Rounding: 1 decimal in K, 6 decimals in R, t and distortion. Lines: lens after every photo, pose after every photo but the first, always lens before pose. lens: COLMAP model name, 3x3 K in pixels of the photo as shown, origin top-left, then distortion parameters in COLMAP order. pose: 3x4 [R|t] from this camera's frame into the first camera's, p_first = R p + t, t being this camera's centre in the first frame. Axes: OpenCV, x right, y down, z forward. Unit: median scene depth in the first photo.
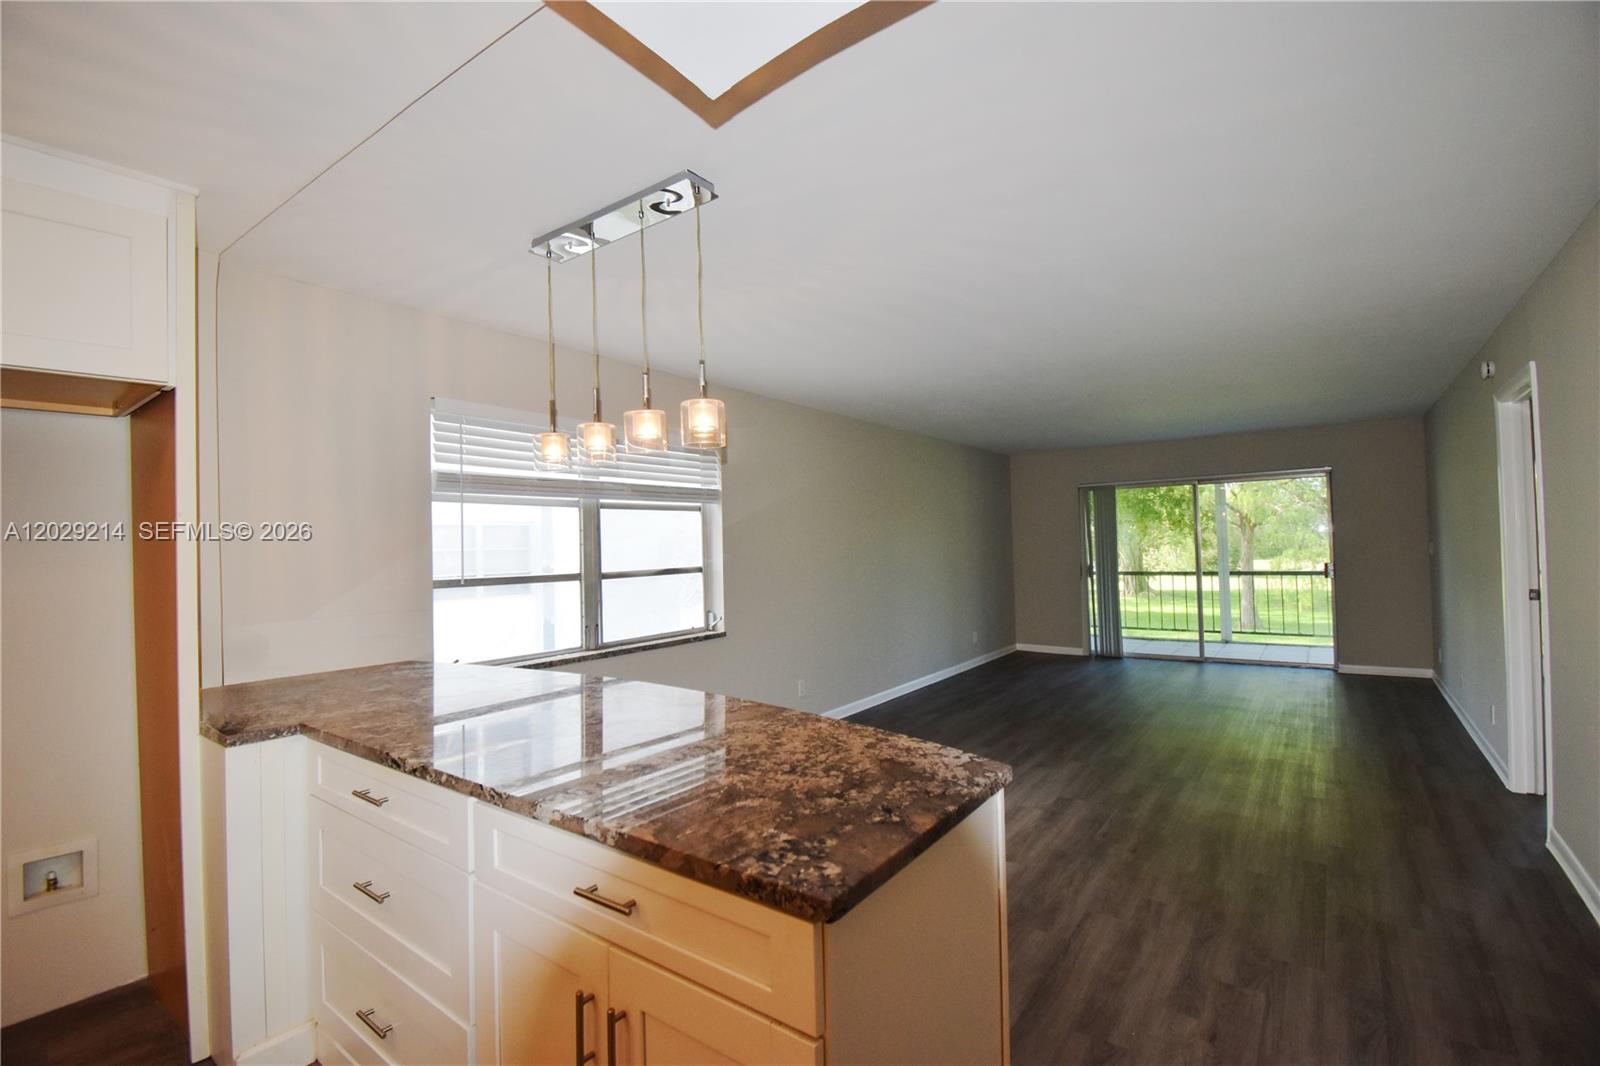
lens RADIAL K [[703.6, 0, 800.0], [0, 703.6, 533.0], [0, 0, 1]] dist [0.018431, -0.026053]
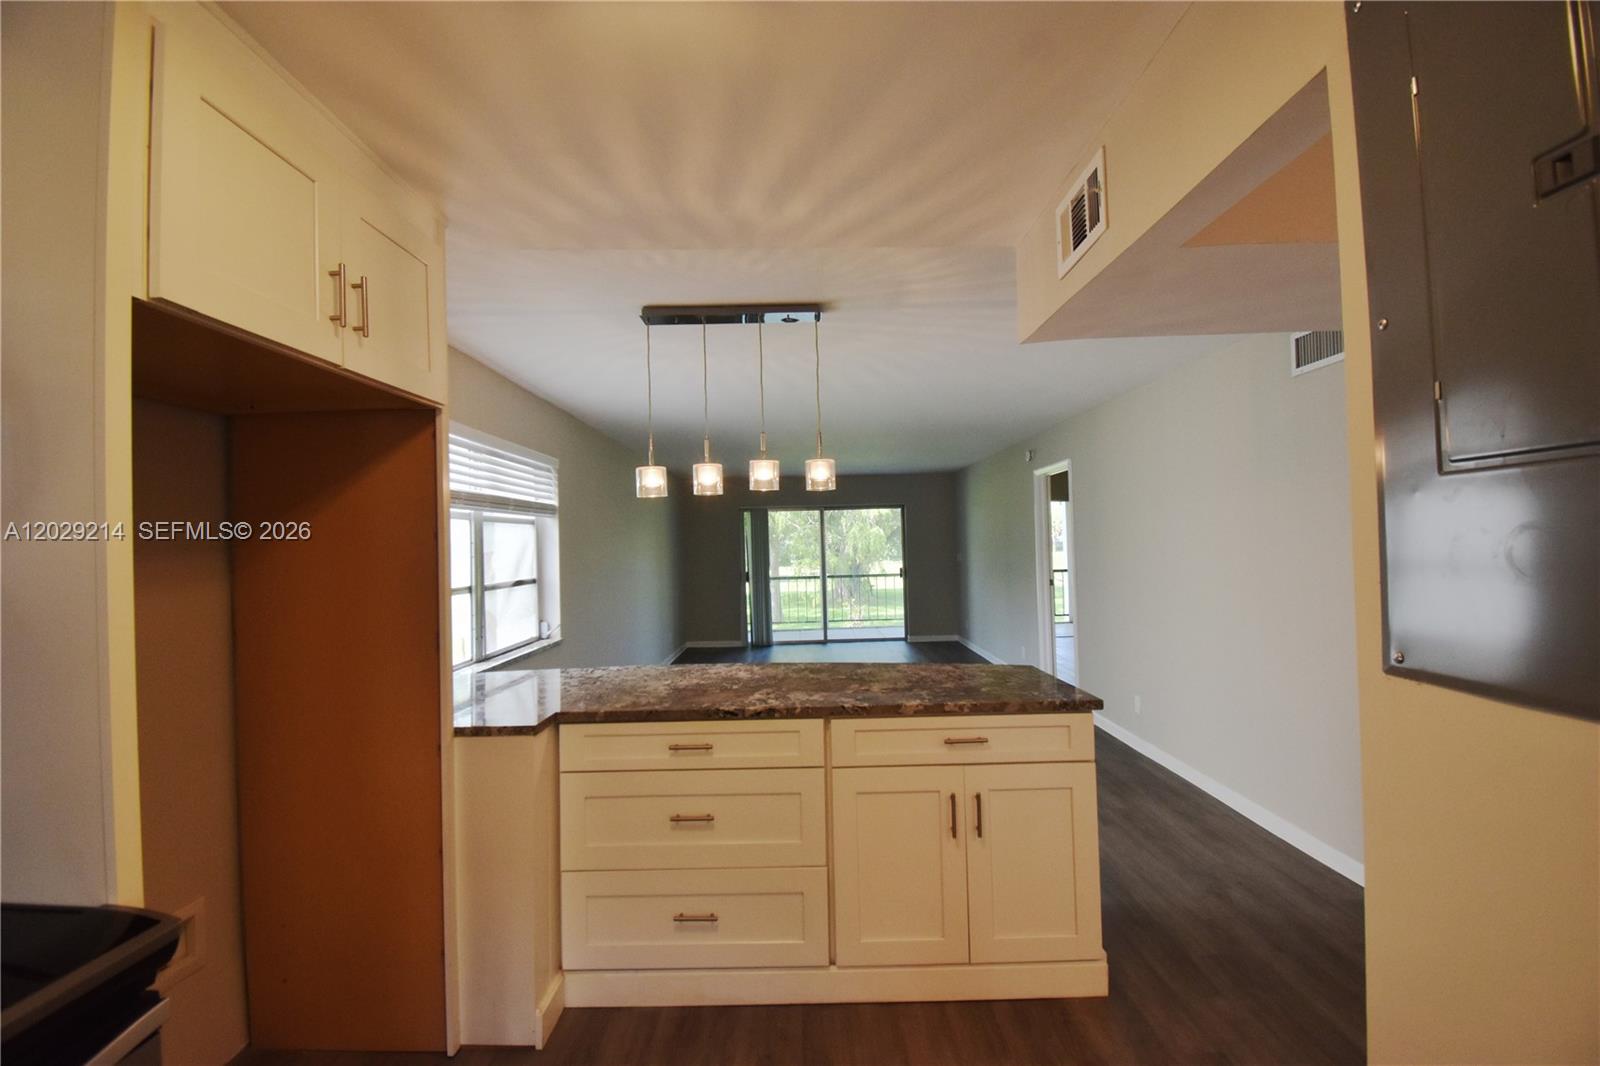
lens RADIAL K [[703.6, 0, 800.0], [0, 703.6, 533.0], [0, 0, 1]] dist [0.018431, -0.026053]
pose [[0.803387, 0.016281, 0.595235, -0.340581], [-0.006963, 0.999815, -0.017948, -0.002350], [-0.595417, 0.010275, 0.803351, -0.054080]]
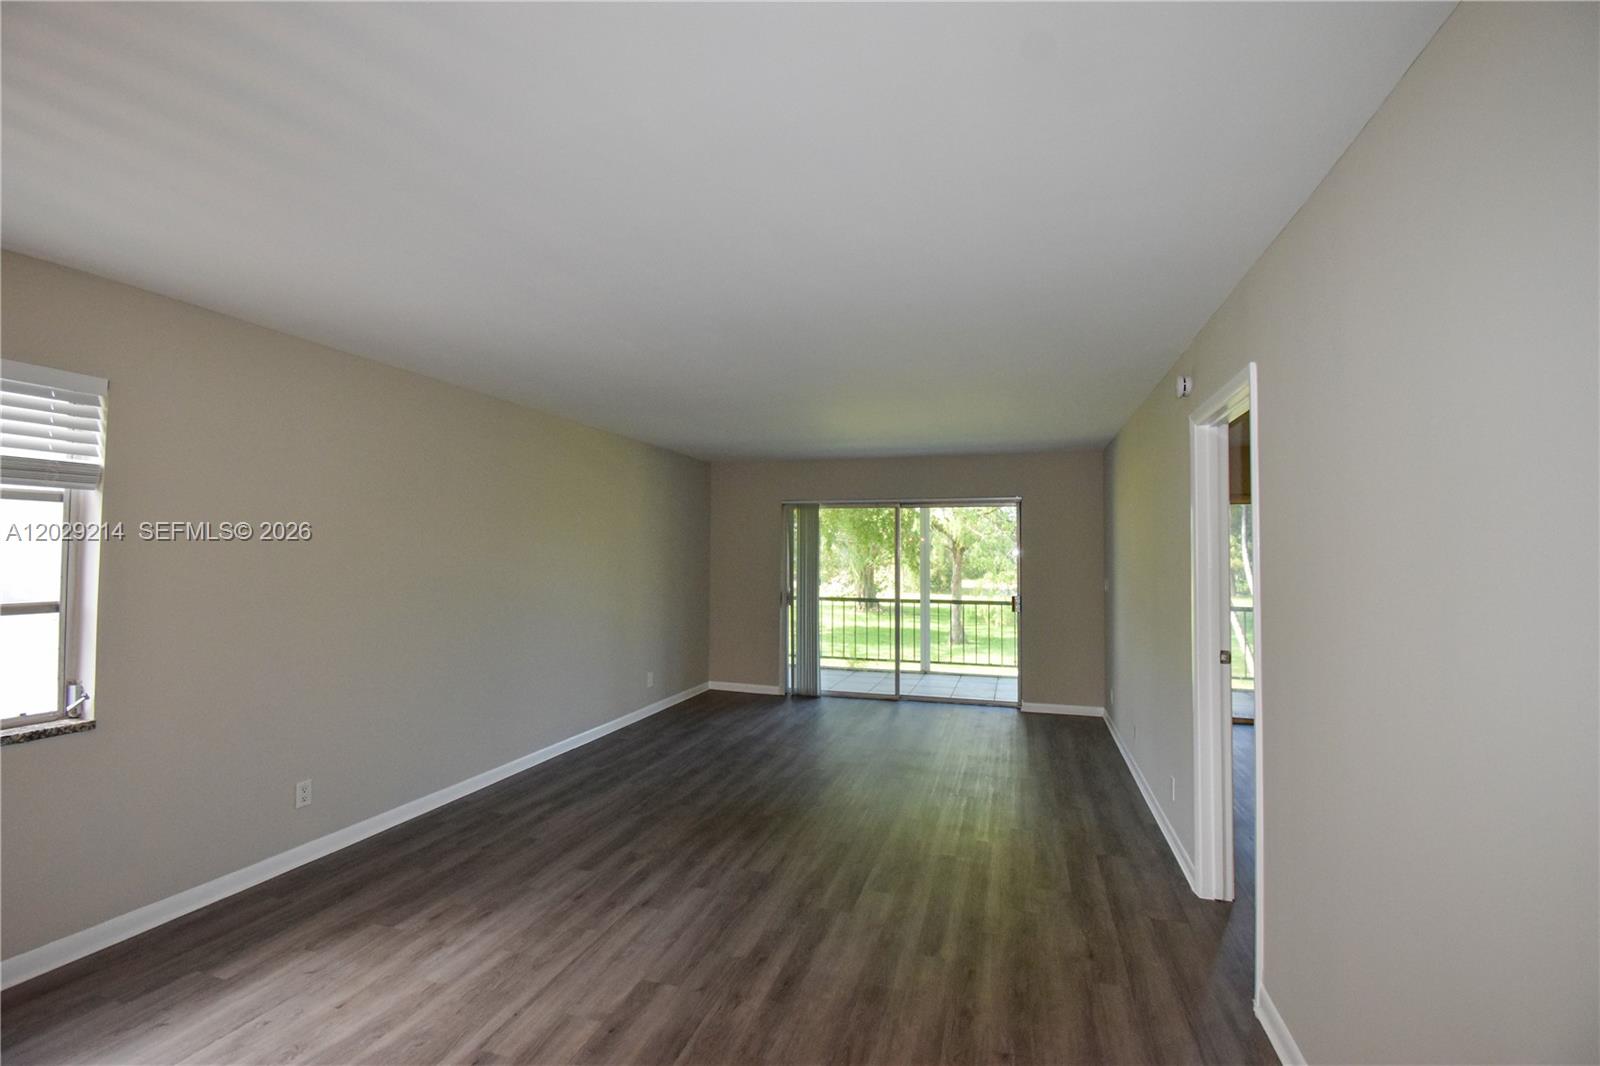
lens RADIAL K [[700.6, 0, 800.0], [0, 700.6, 533.0], [0, 0, 1]] dist [0.018718, -0.031267]
pose [[0.942390, 0.043620, 0.331659, 0.174917], [-0.038302, 0.999012, -0.022559, -0.012781], [-0.332315, 0.008556, 0.943130, 0.225061]]
